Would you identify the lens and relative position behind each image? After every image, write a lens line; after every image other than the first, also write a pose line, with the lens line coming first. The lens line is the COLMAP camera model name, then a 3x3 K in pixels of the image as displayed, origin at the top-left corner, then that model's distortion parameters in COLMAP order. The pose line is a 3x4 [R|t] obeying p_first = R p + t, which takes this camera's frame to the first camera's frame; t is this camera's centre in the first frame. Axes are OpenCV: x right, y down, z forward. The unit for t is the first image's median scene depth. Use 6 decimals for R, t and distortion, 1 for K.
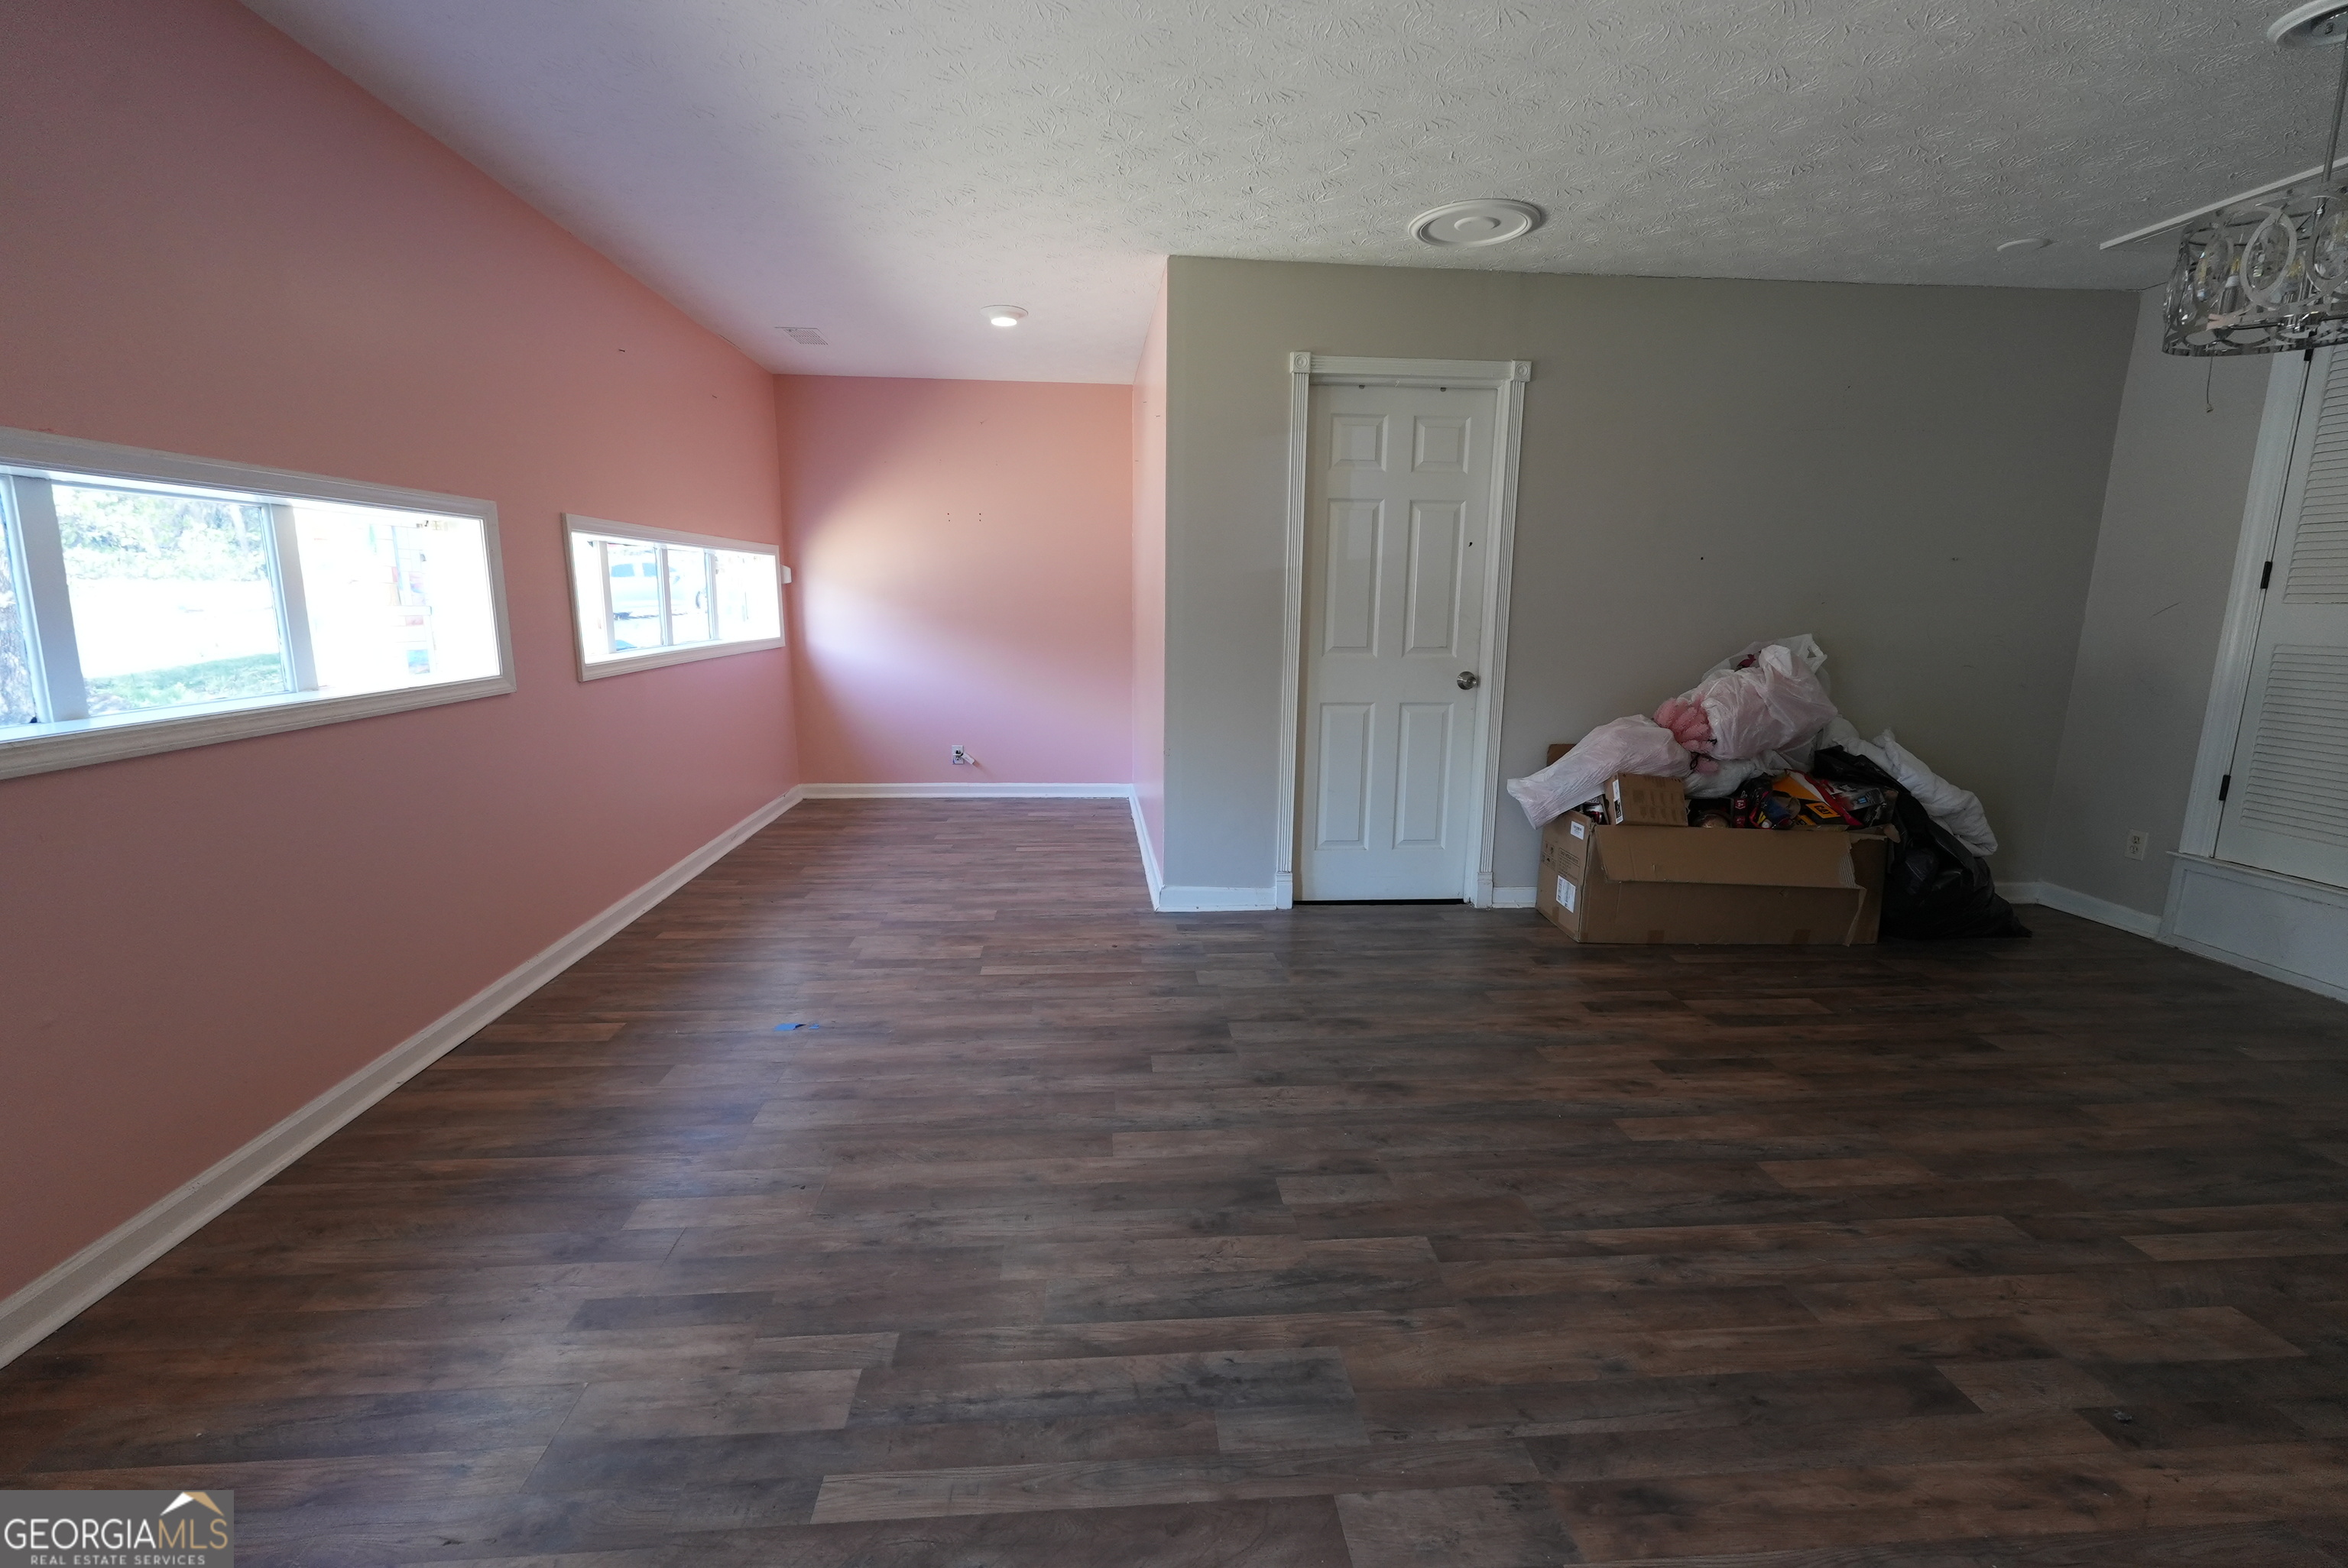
lens RADIAL K [[1036.7, 0, 1159.9], [0, 1036.7, 788.6], [0, 0, 1]] dist [-0.002605, 0.001663]
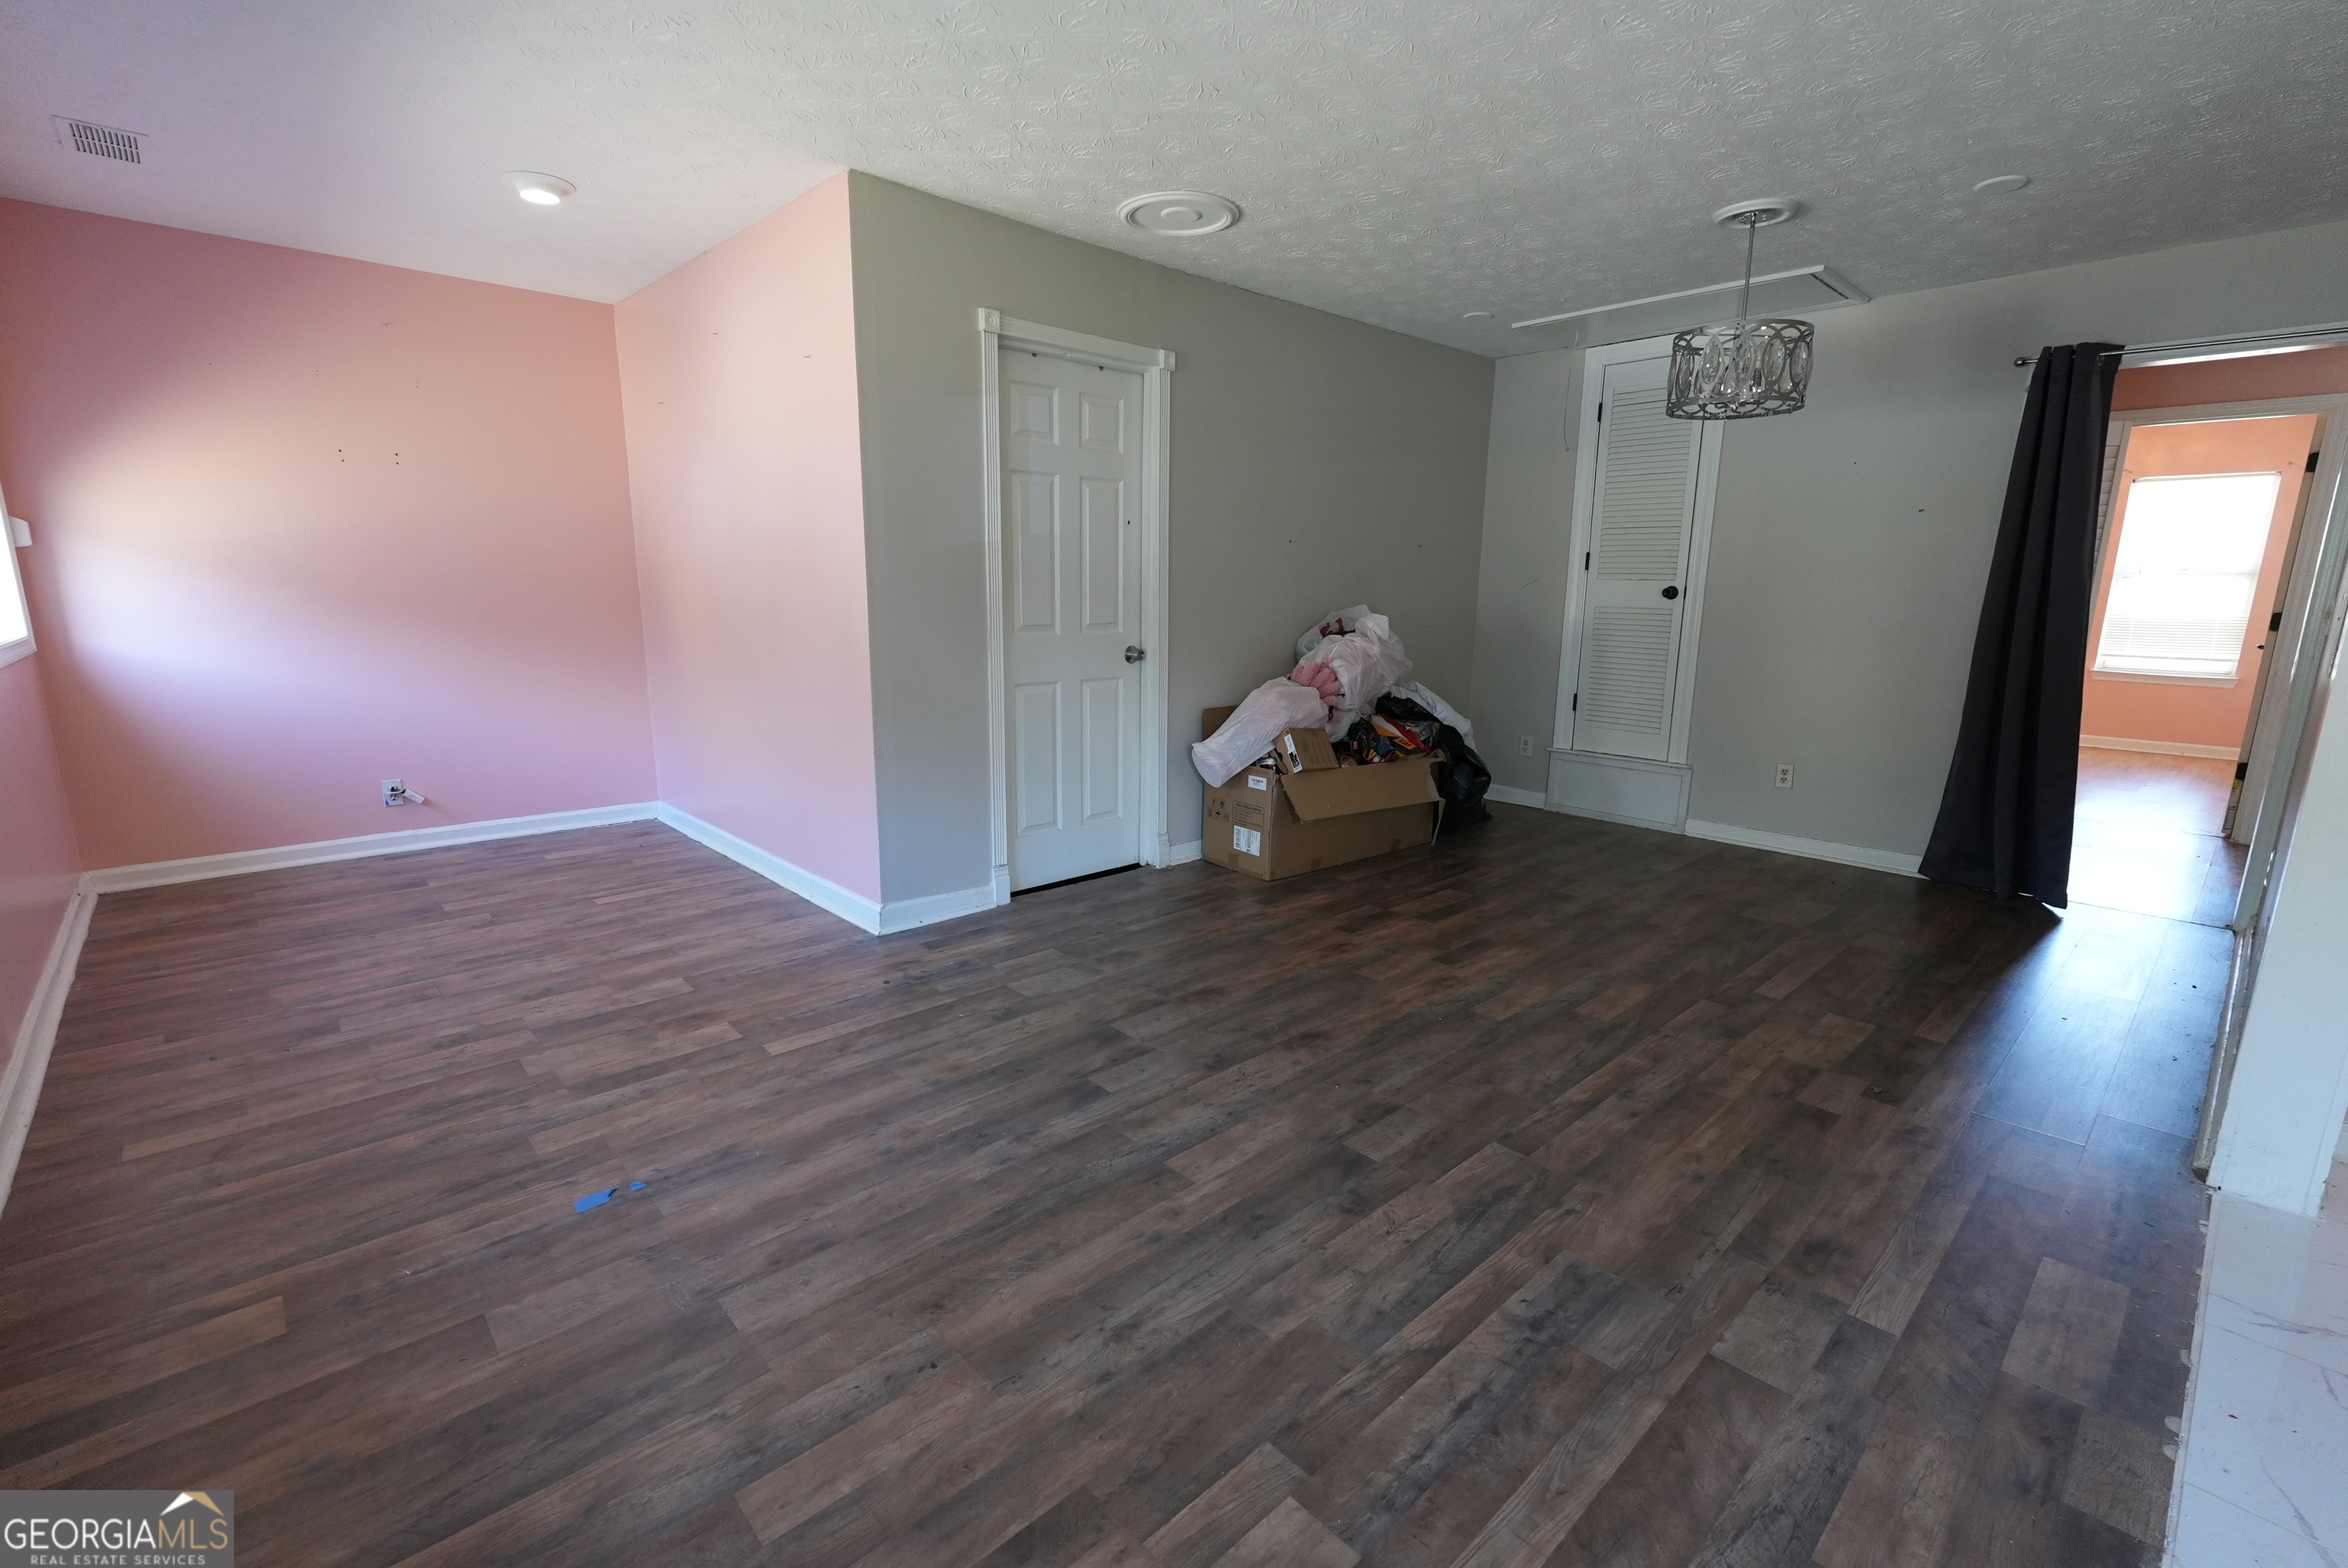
lens RADIAL K [[1036.7, 0, 1185.7], [0, 1036.7, 789.3], [0, 0, 1]] dist [-0.002605, 0.001663]
pose [[0.775590, -0.125753, 0.618584, -0.370417], [0.110588, 0.991869, 0.062982, -0.033792], [-0.621474, 0.019559, 0.783190, 0.175726]]
